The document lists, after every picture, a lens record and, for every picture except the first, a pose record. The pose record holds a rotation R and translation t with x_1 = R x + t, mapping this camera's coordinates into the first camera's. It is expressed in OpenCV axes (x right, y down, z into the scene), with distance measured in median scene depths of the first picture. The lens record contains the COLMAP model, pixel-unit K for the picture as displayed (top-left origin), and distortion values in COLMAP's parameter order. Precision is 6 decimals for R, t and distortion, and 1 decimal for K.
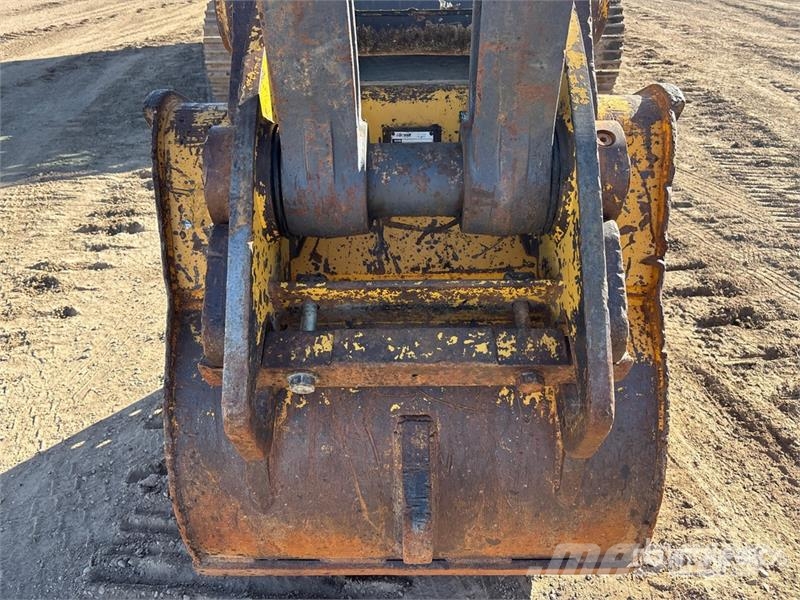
lens RADIAL K [[602.9, 0, 399.8], [0, 602.9, 301.9], [0, 0, 1]] dist [0.071168, -0.081331]
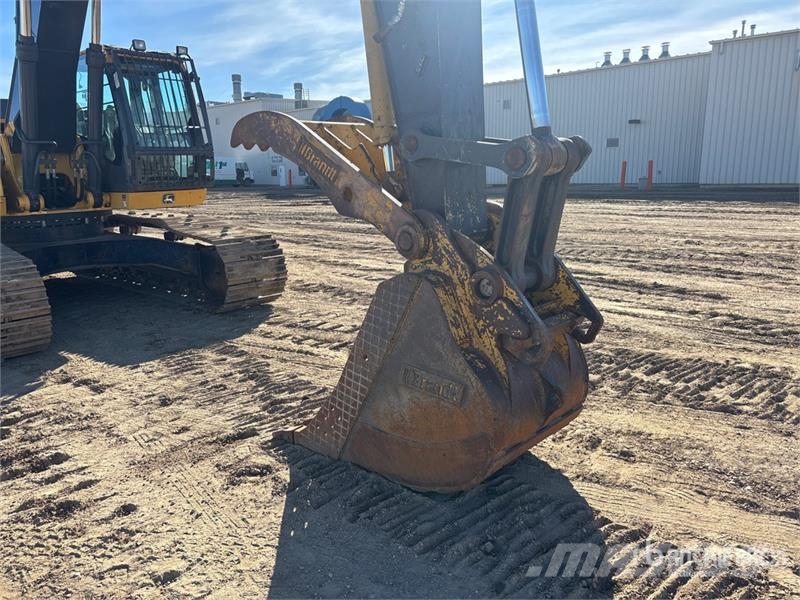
lens RADIAL K [[605.6, 0, 401.1], [0, 605.6, 296.3], [0, 0, 1]] dist [0.075437, -0.089649]
pose [[0.675864, -0.159238, 0.719619, -1.272010], [0.405177, 0.895879, -0.182300, 0.102796], [-0.615662, 0.414783, 0.670011, -0.319934]]
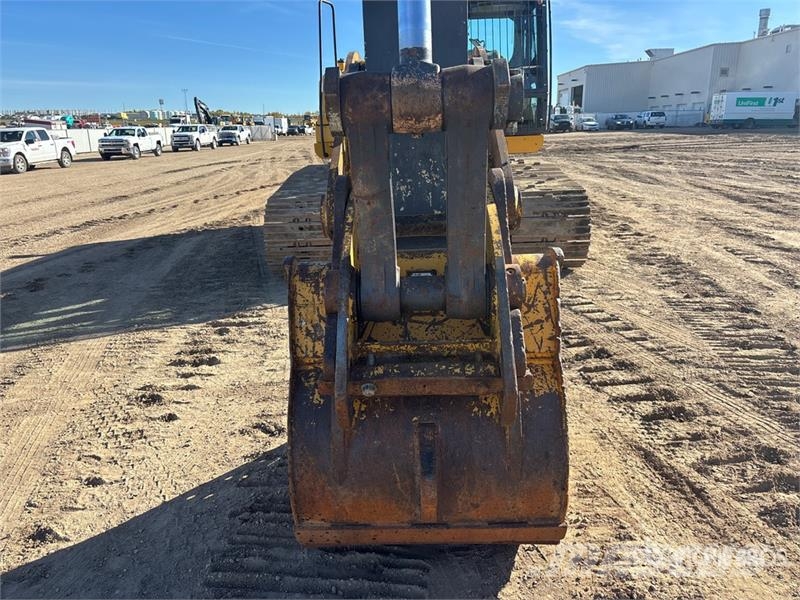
lens RADIAL K [[605.6, 0, 401.1], [0, 605.6, 296.3], [0, 0, 1]] dist [0.075437, -0.089649]
pose [[0.999545, -0.015993, -0.025583, 0.001588], [0.008368, 0.961628, -0.274229, 0.178200], [0.028988, 0.273891, 0.961324, -0.466936]]
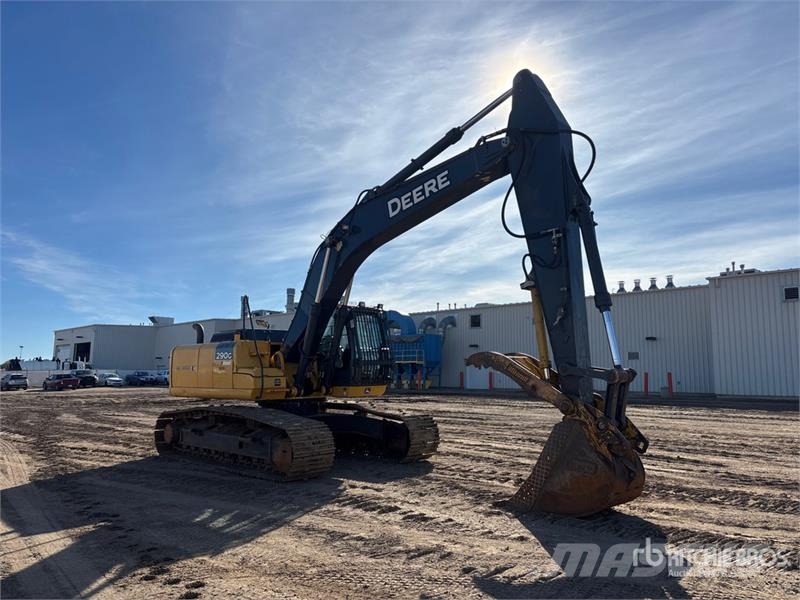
lens RADIAL K [[605.6, 0, 401.1], [0, 605.6, 296.3], [0, 0, 1]] dist [0.075437, -0.089649]
pose [[0.700218, 0.094781, 0.707610, -3.540614], [0.374573, 0.795001, -0.477147, 0.572489], [-0.607775, 0.599158, 0.521171, -1.112598]]
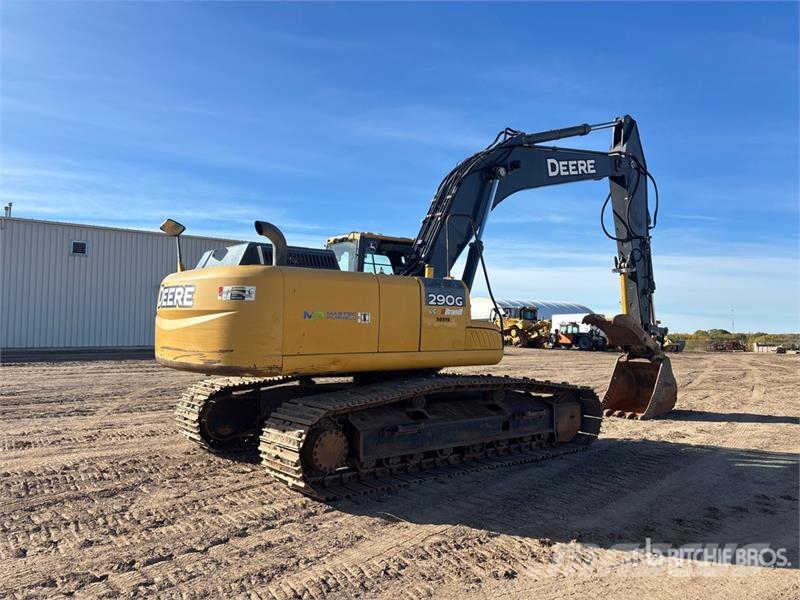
lens RADIAL K [[605.6, 0, 401.1], [0, 605.6, 296.3], [0, 0, 1]] dist [0.075437, -0.089649]
pose [[-0.637047, 0.040656, 0.769752, -3.207311], [0.404183, 0.867935, 0.288660, -3.483807], [-0.656359, 0.495010, -0.569348, 5.395891]]
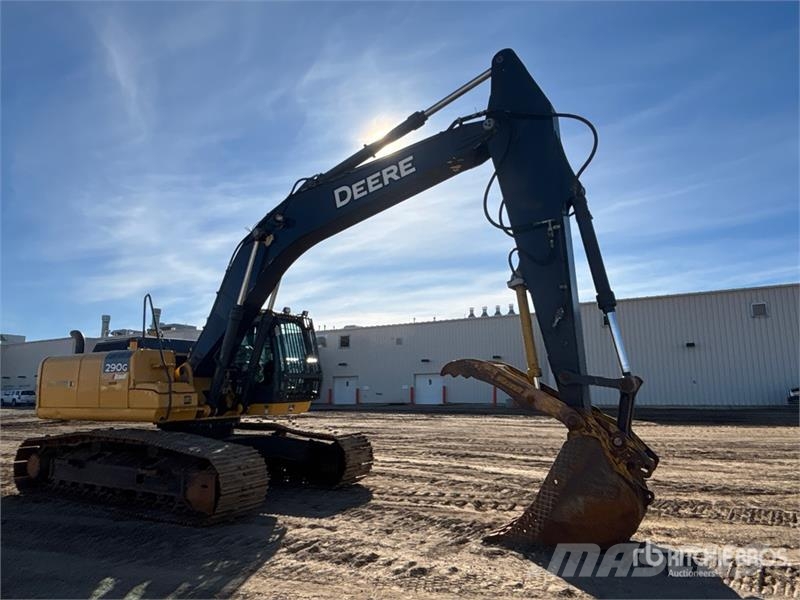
lens RADIAL K [[535.0, 0, 400.0], [0, 535.0, 300.0], [0, 0, 1]] dist [0.007286, -0.002966]
pose [[0.496678, 0.142697, 0.856124, -3.113621], [0.467132, 0.787392, -0.402245, -0.077385], [-0.731505, 0.599709, 0.324422, -0.021120]]
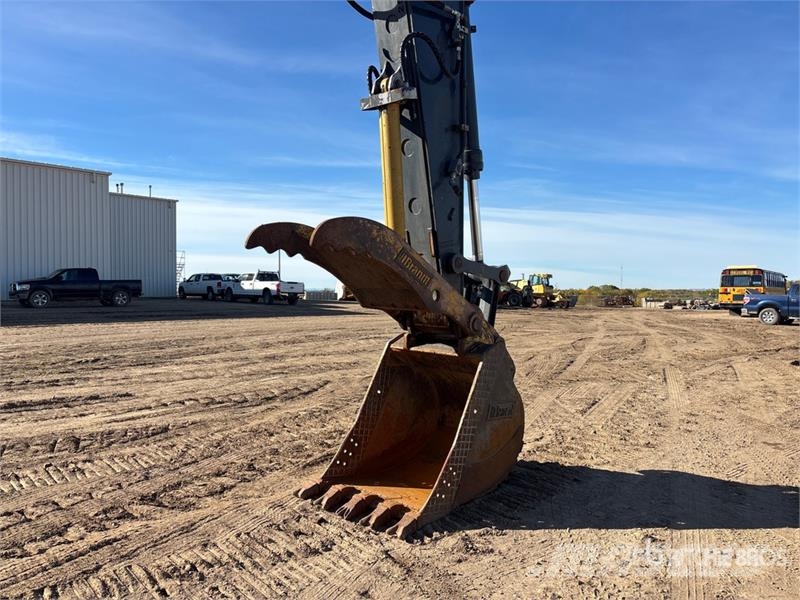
lens RADIAL K [[605.6, 0, 401.1], [0, 605.6, 296.3], [0, 0, 1]] dist [0.075437, -0.089649]
pose [[-0.744018, -0.018933, 0.667891, -1.479116], [0.344871, 0.845272, 0.408141, -1.393682], [-0.572277, 0.534001, -0.622368, 2.121777]]
